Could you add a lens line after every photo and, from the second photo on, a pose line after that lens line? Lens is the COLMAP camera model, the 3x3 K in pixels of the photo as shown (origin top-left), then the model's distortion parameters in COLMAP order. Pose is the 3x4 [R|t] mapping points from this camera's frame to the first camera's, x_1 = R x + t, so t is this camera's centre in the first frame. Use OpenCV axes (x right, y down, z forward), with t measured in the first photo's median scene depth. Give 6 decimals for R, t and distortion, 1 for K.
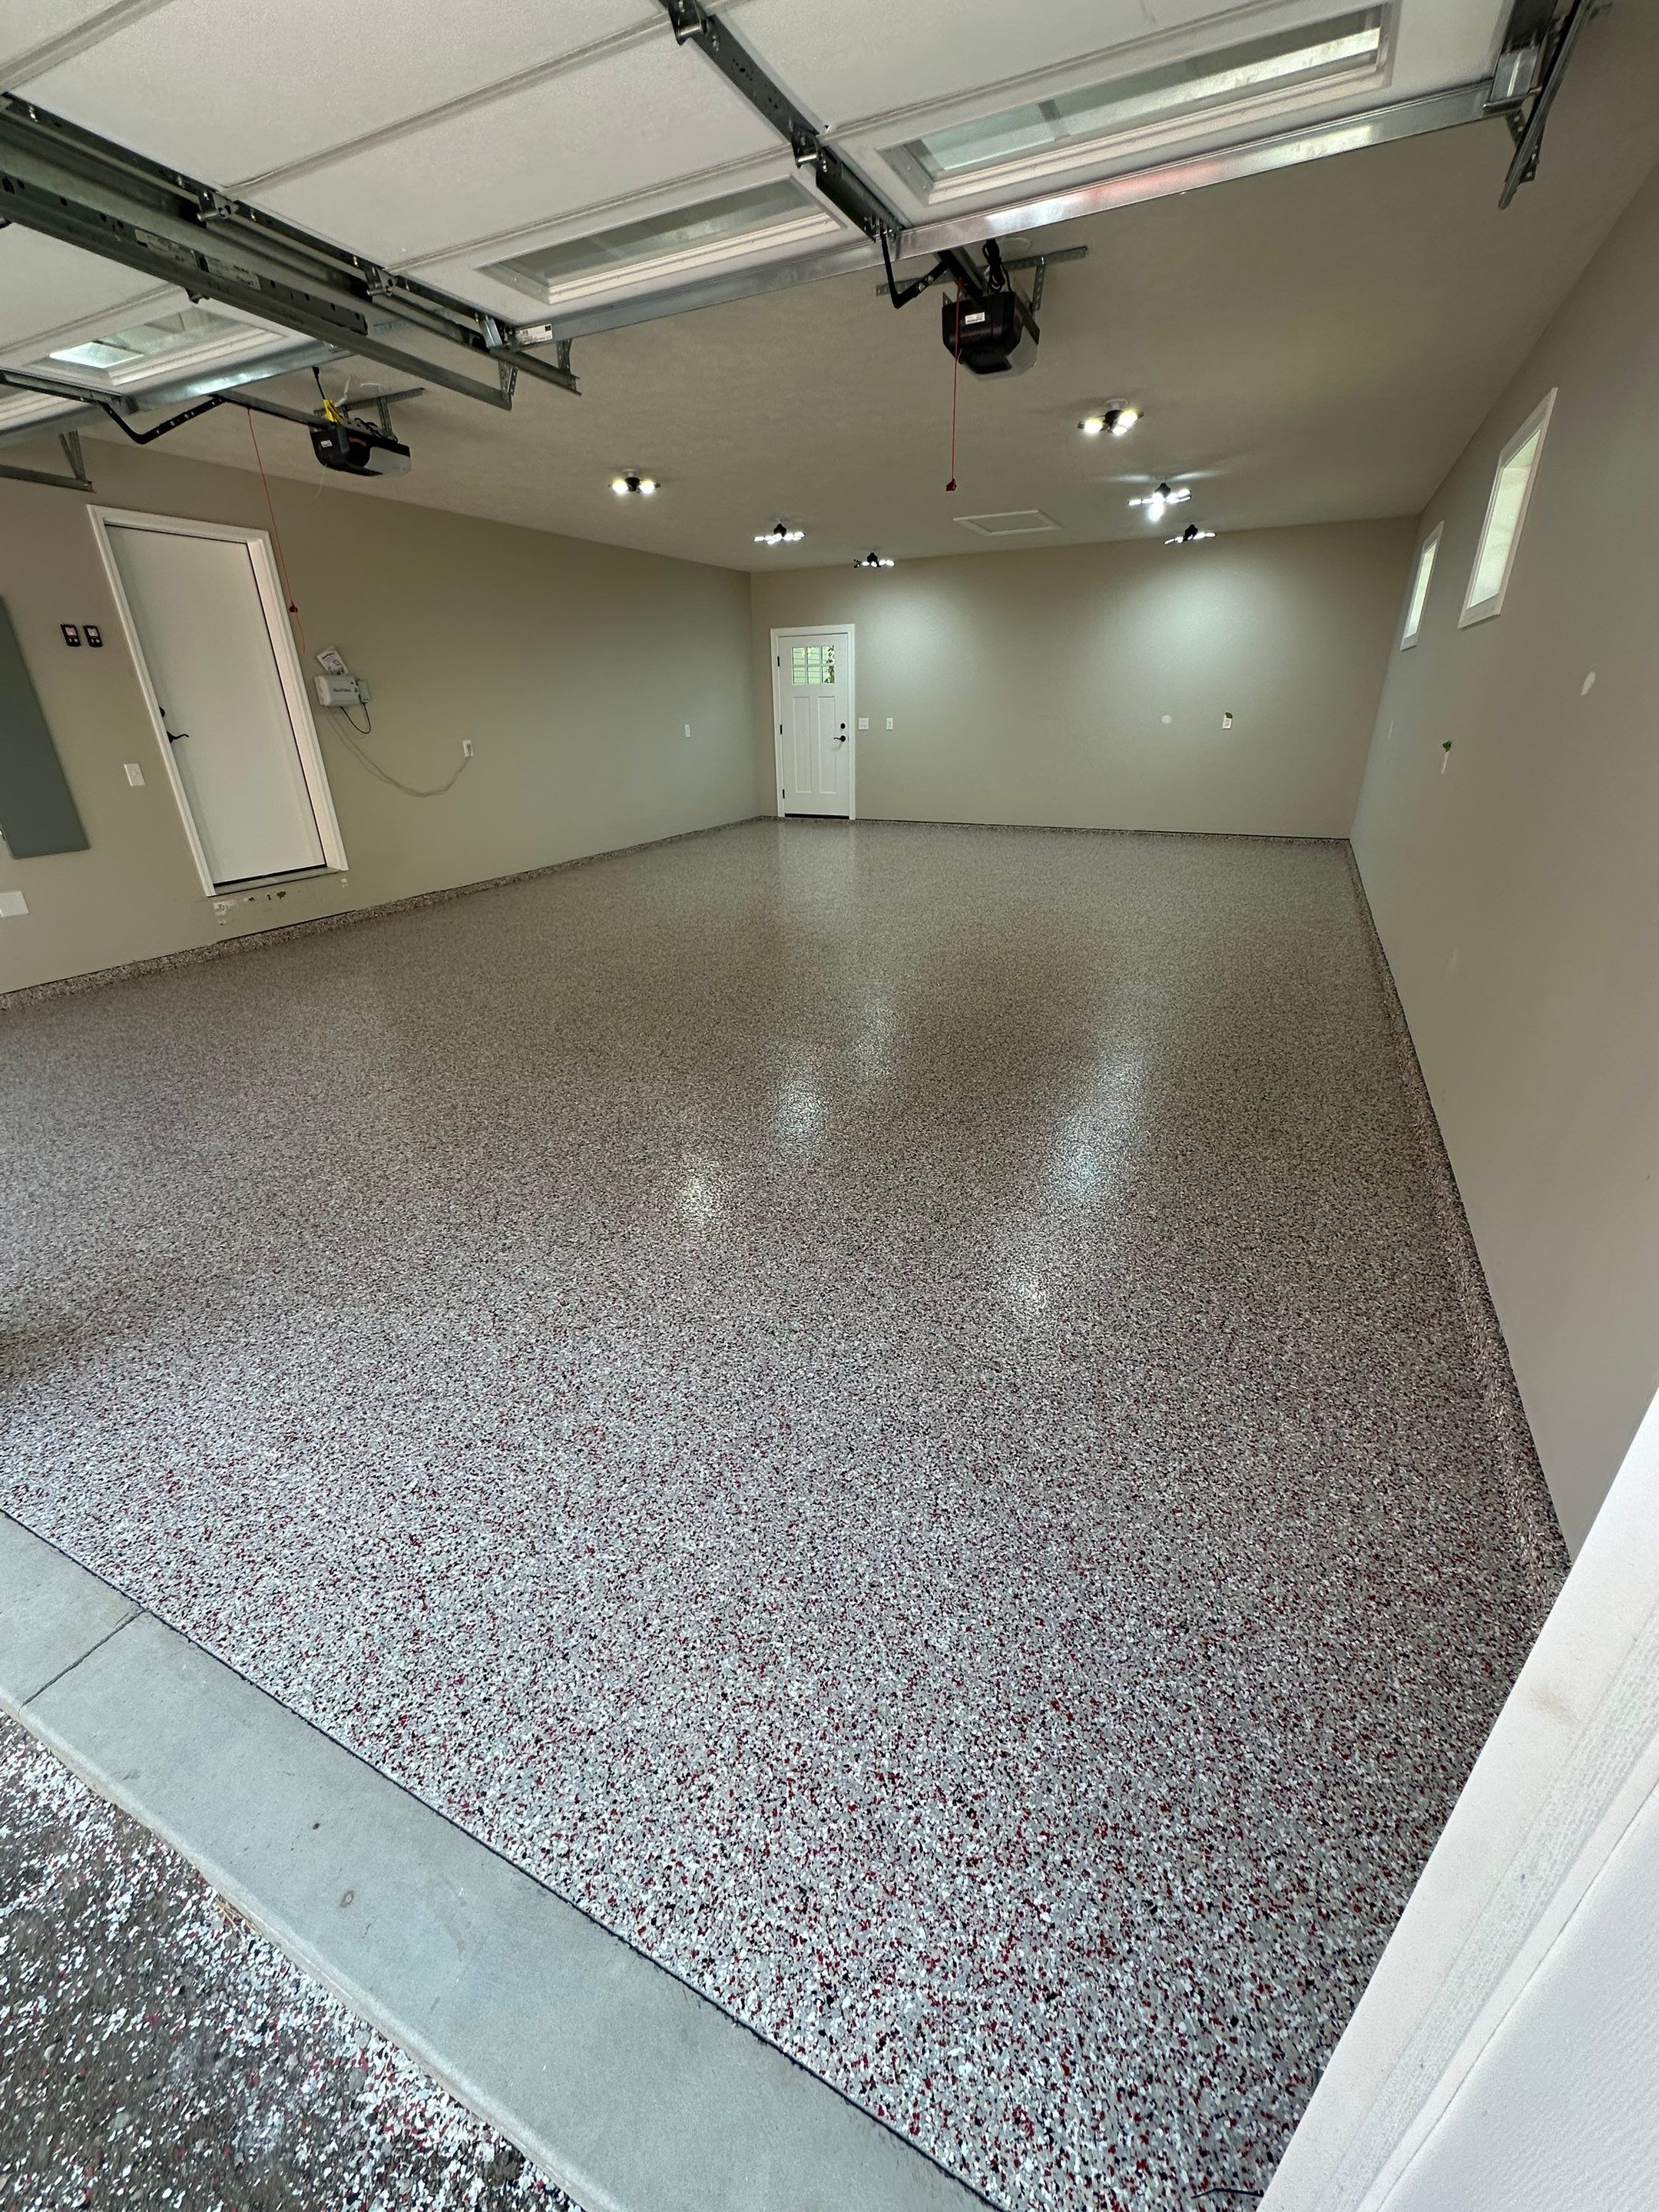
lens RADIAL K [[873.8, 0, 828.7], [0, 873.8, 1093.6], [0, 0, 1]] dist [-0.001245, 0.000460]
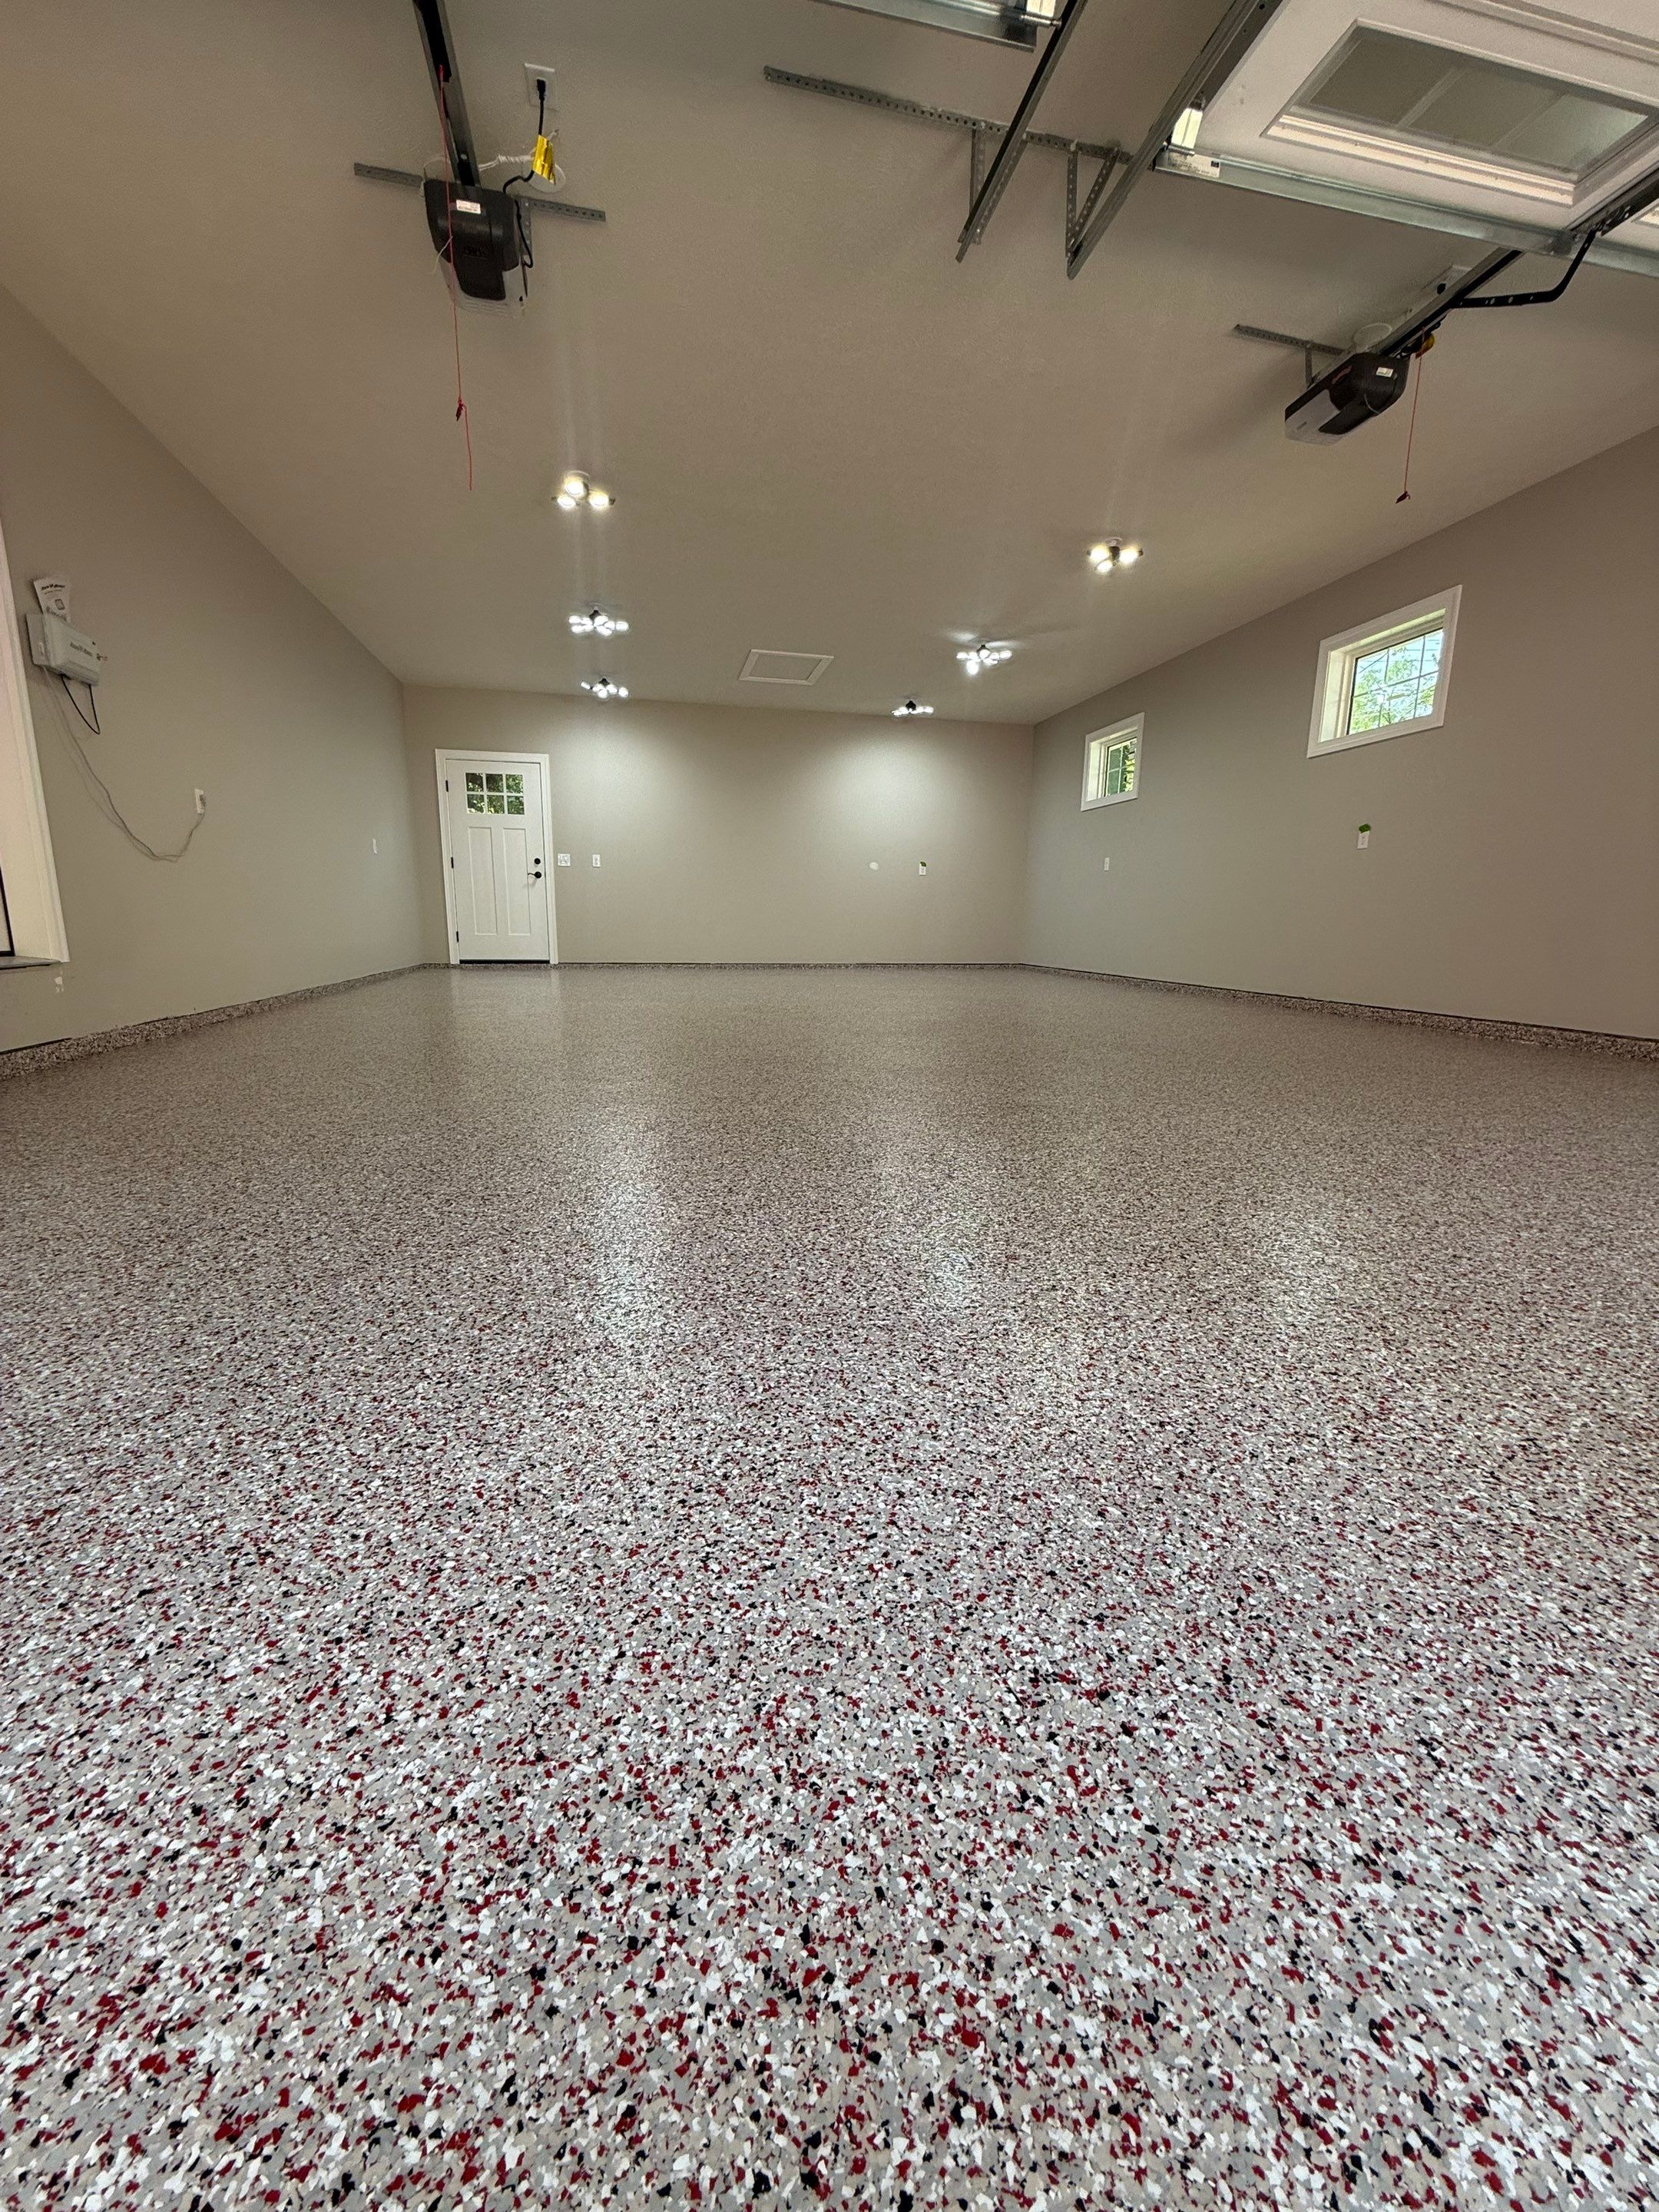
lens RADIAL K [[866.2, 0, 843.5], [0, 866.2, 1092.7], [0, 0, 1]] dist [-0.008085, -0.000033]
pose [[0.790614, -0.093199, 0.605180, -3.162654], [0.225472, 0.963214, -0.146223, 0.030491], [-0.569290, 0.252057, 0.782544, 2.145128]]
